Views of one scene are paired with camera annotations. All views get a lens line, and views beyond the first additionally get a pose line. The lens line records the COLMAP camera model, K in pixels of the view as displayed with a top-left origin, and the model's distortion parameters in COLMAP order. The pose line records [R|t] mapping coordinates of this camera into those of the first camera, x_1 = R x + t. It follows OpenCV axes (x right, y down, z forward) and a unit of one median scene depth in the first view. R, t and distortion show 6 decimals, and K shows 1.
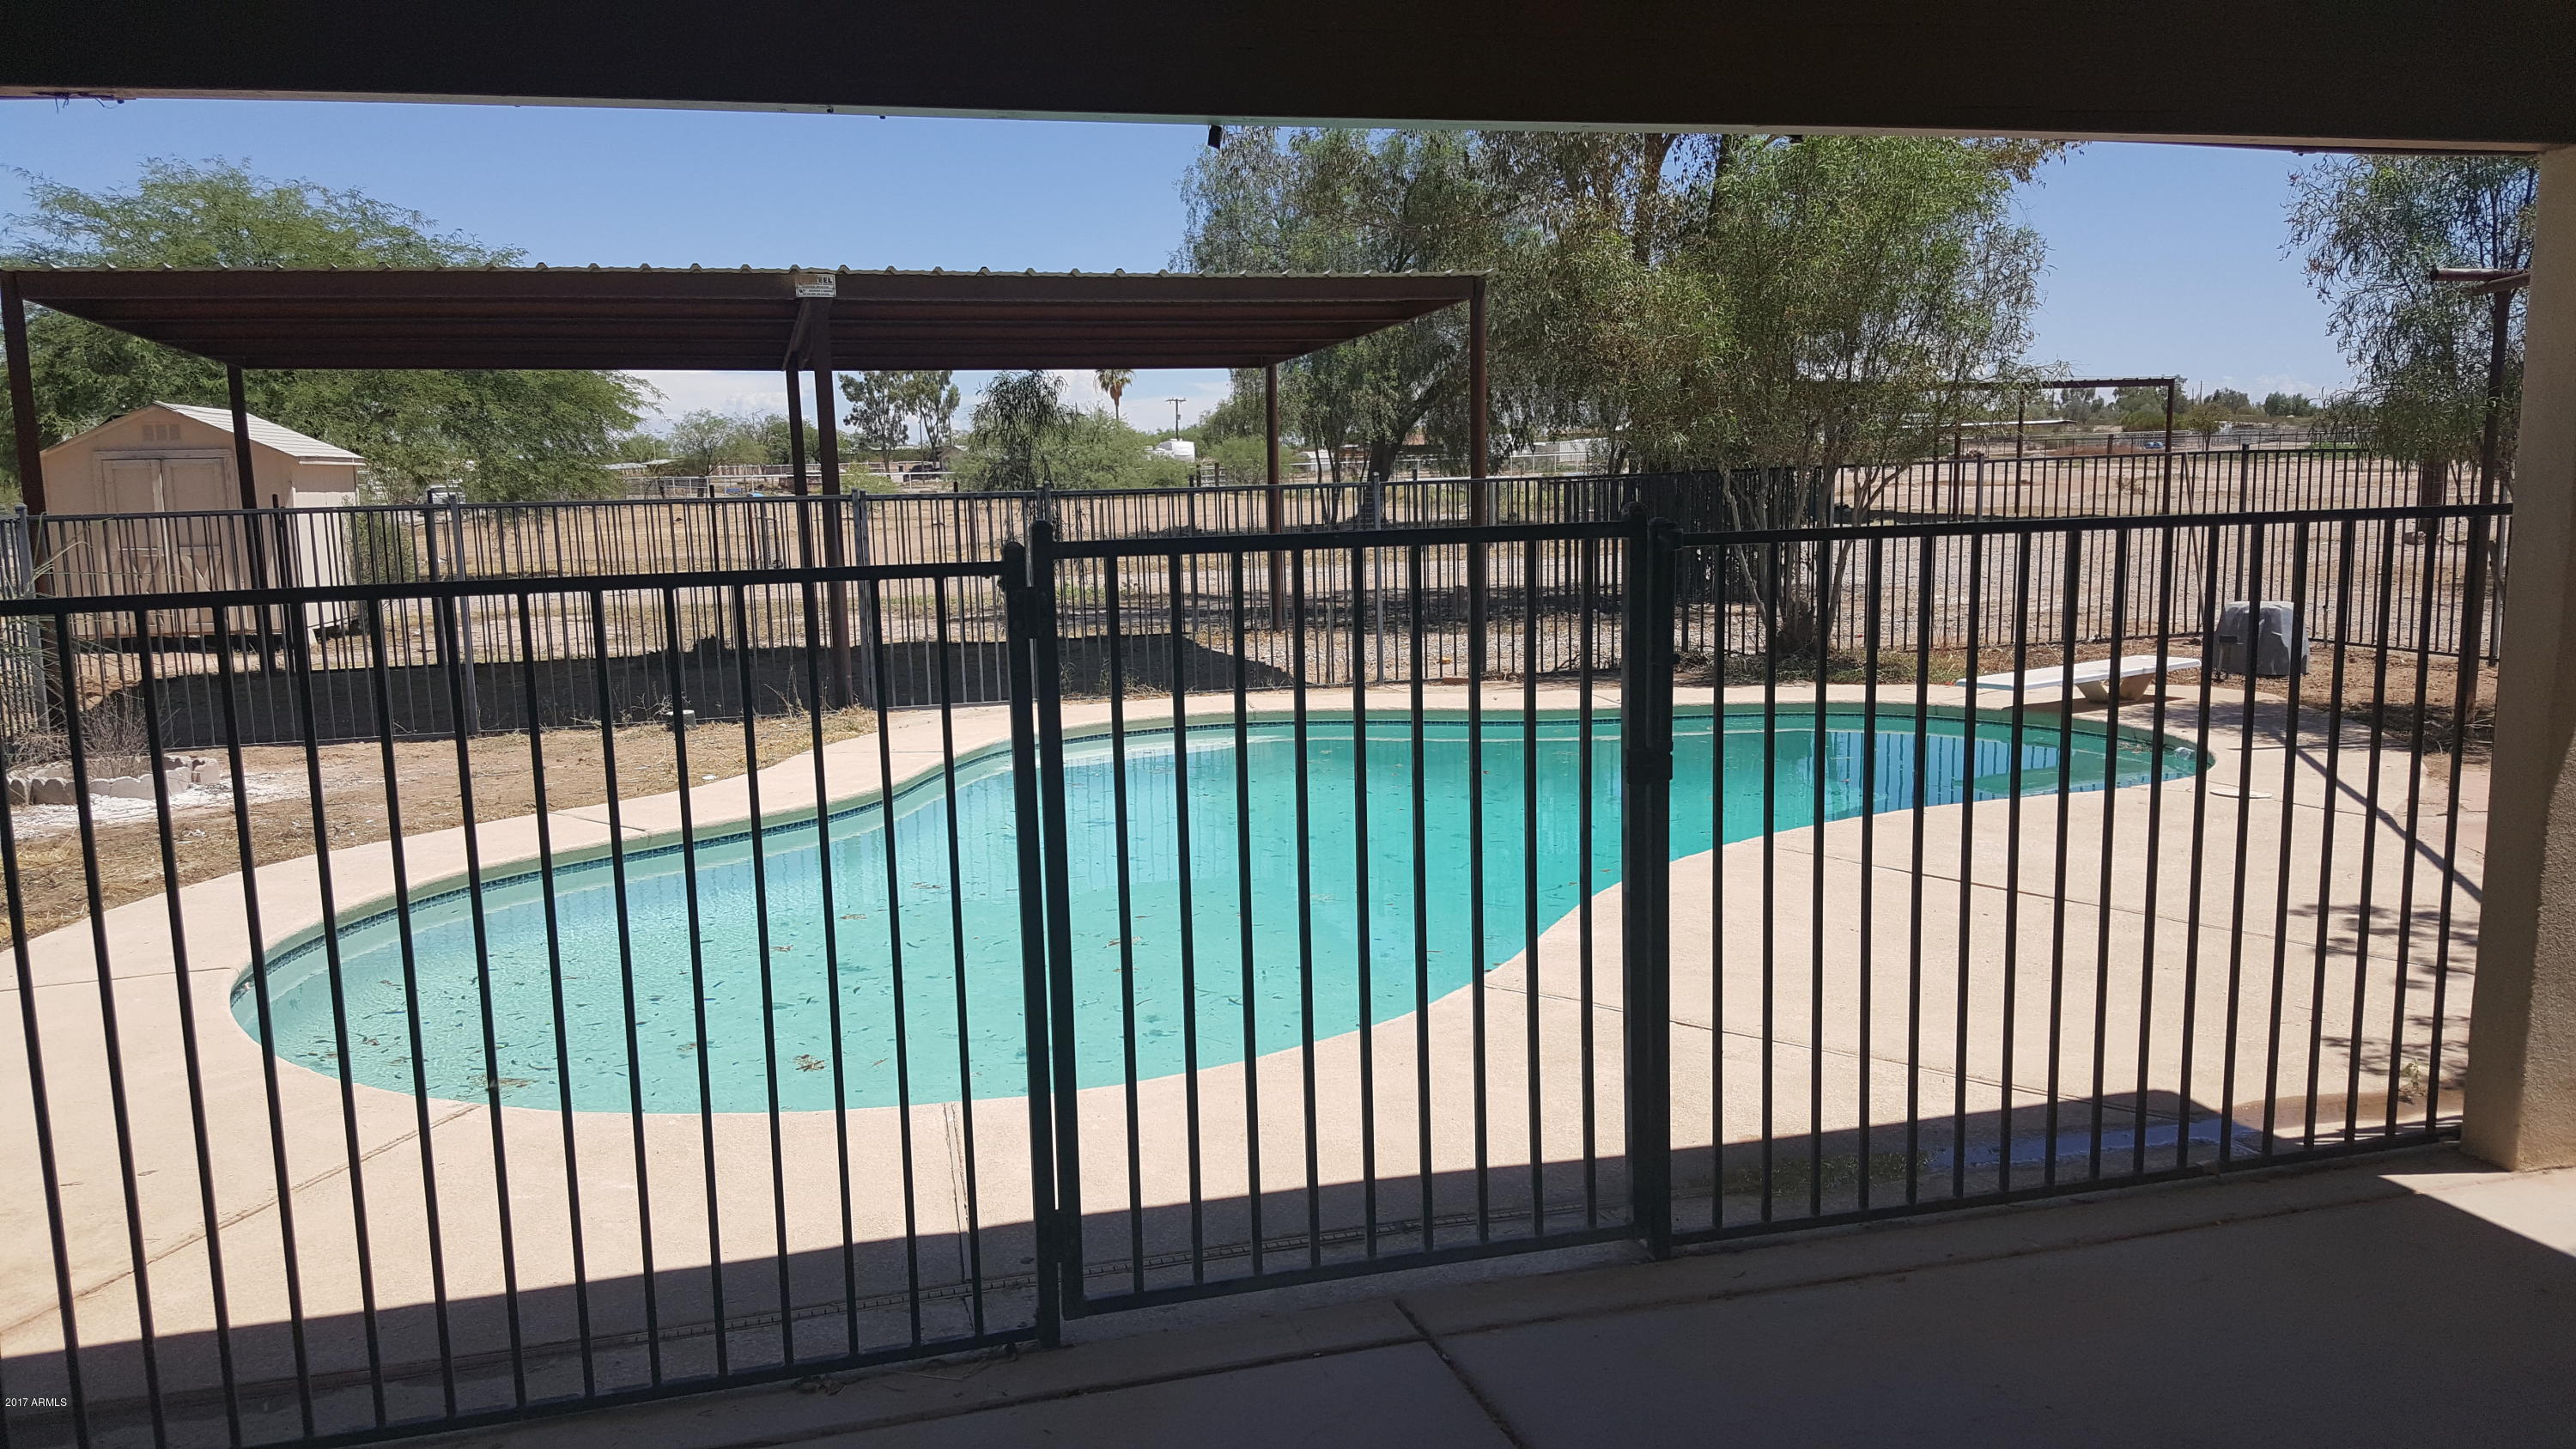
lens RADIAL K [[1920.1, 0, 1279.0], [0, 1920.1, 742.8], [0, 0, 1]] dist [0.006728, -0.052558]
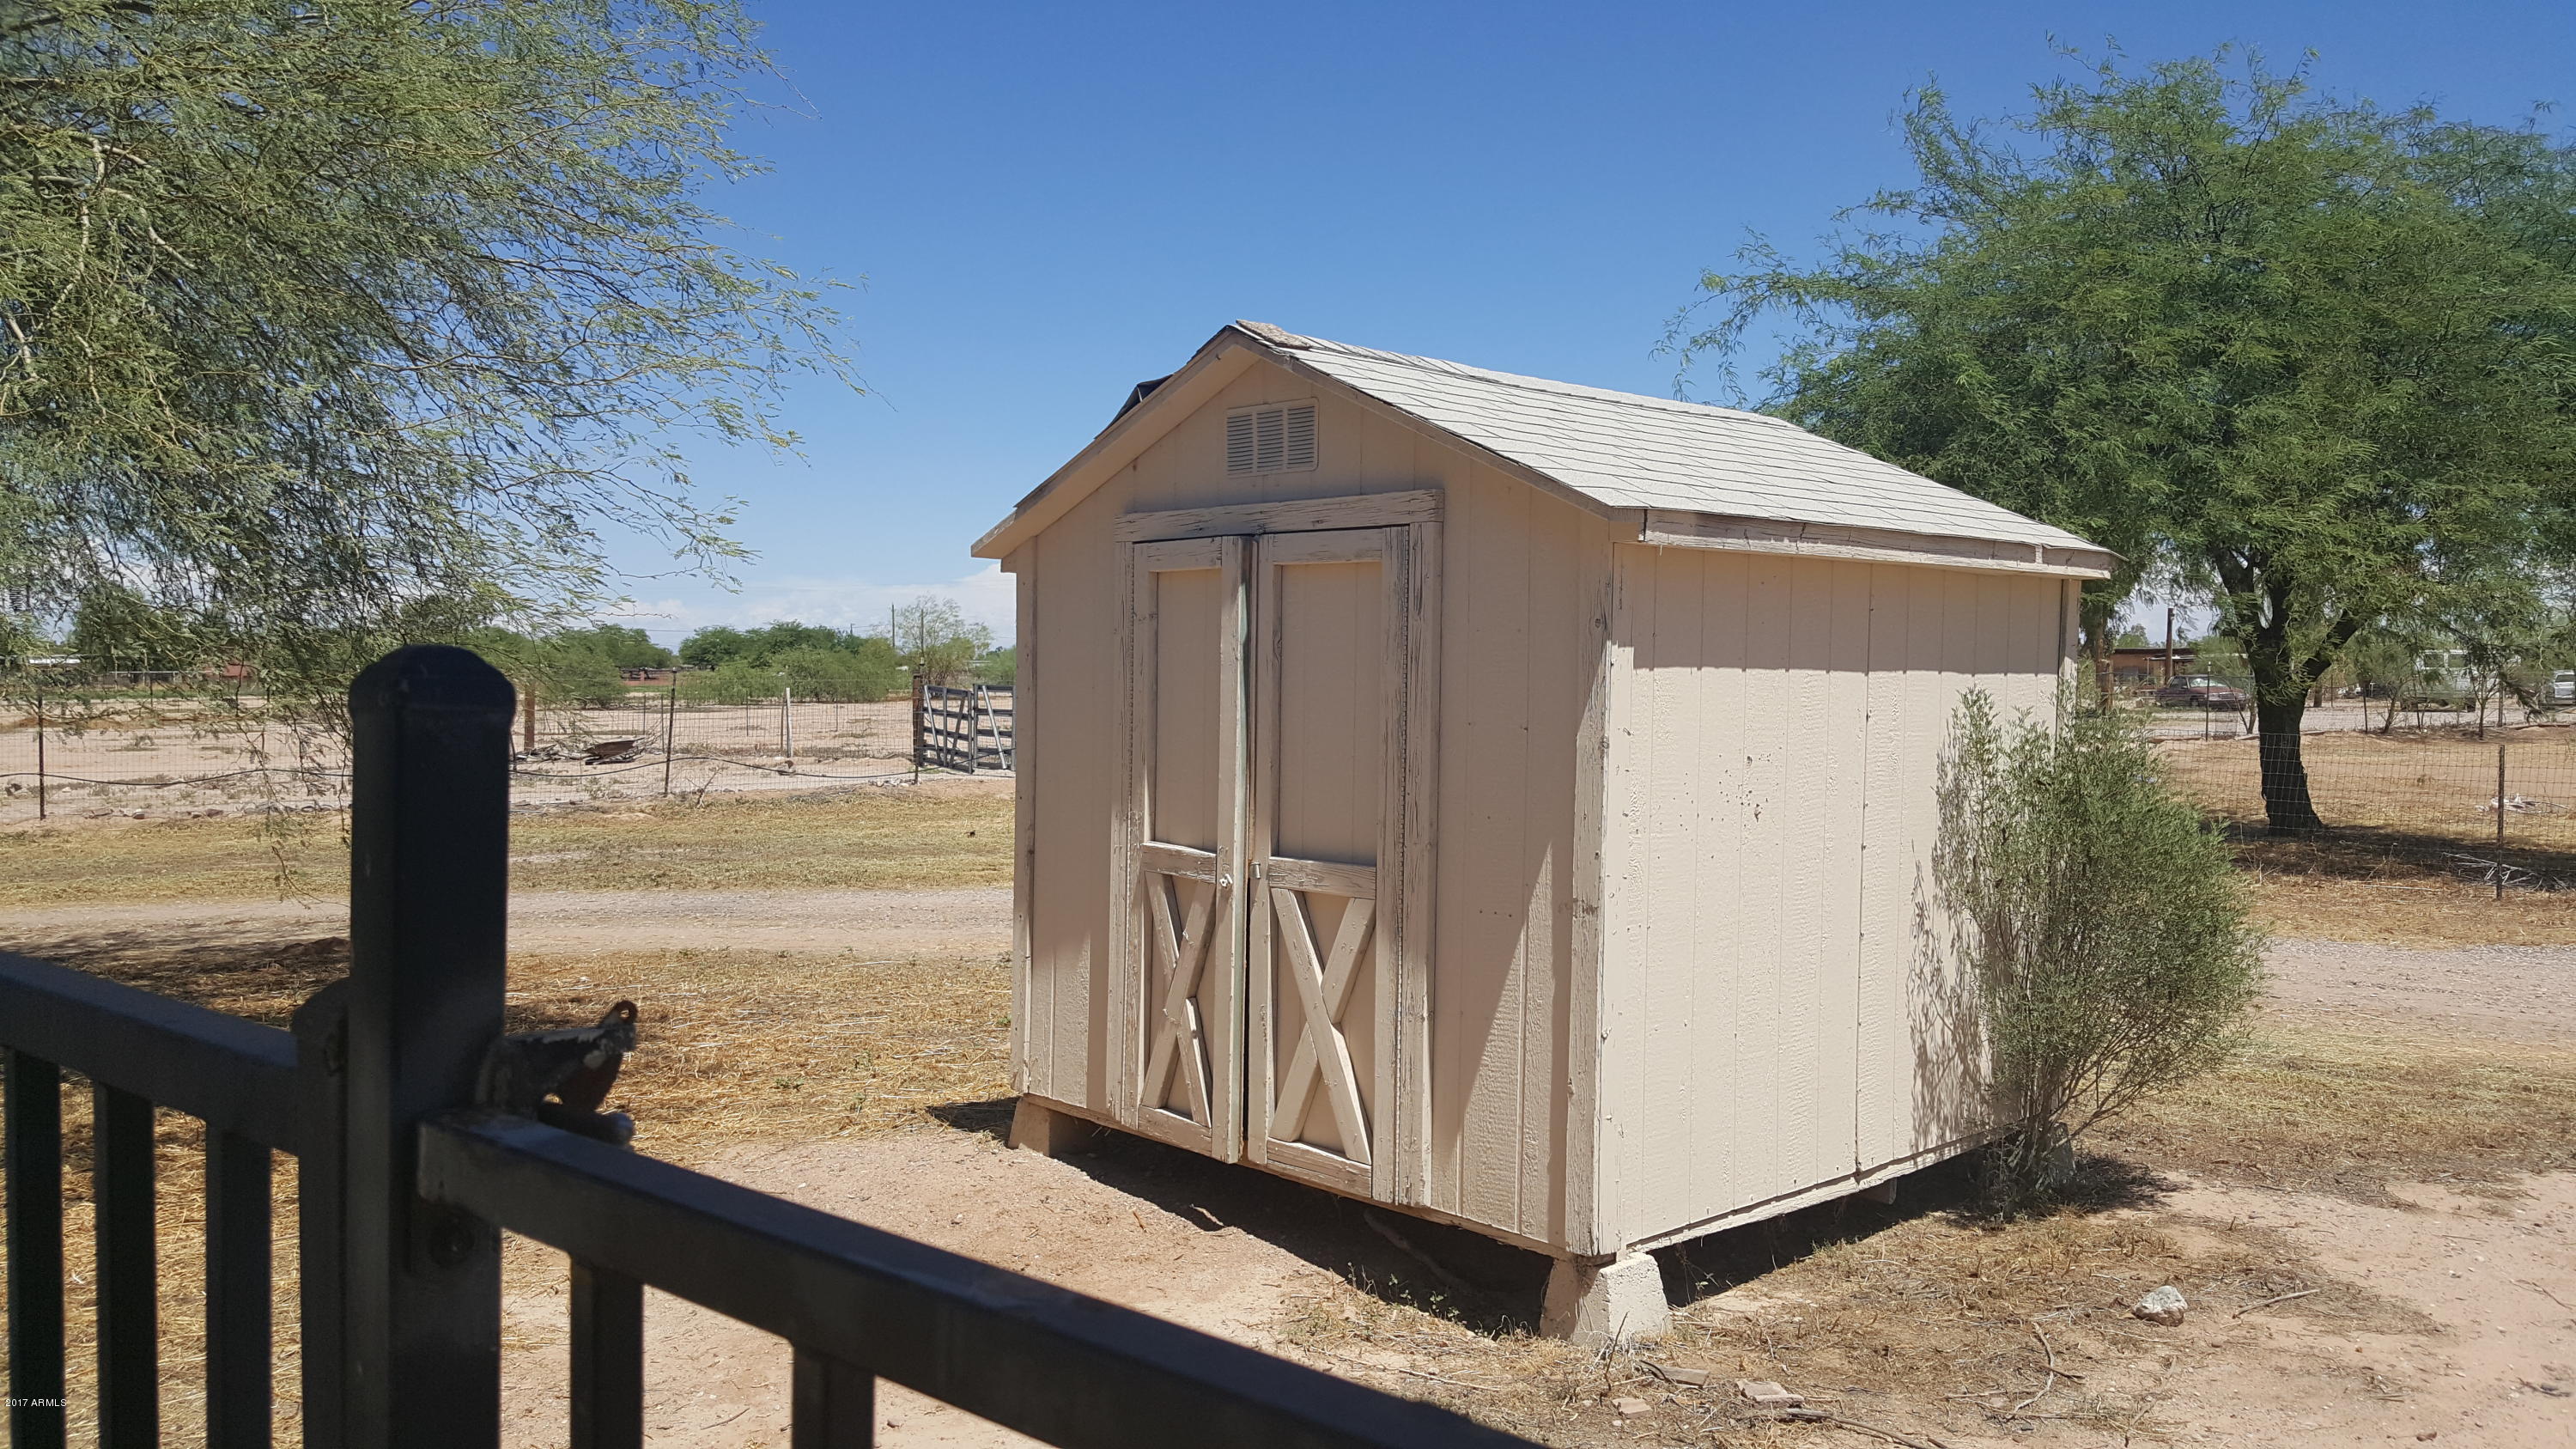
lens RADIAL K [[1920.1, 0, 1287.0], [0, 1920.1, 724.6], [0, 0, 1]] dist [0.006728, -0.052558]
pose [[0.531823, 0.057493, -0.844902, -0.352145], [-0.147455, 0.988739, -0.025535, -0.115820], [0.833919, 0.138165, 0.534312, 0.861292]]
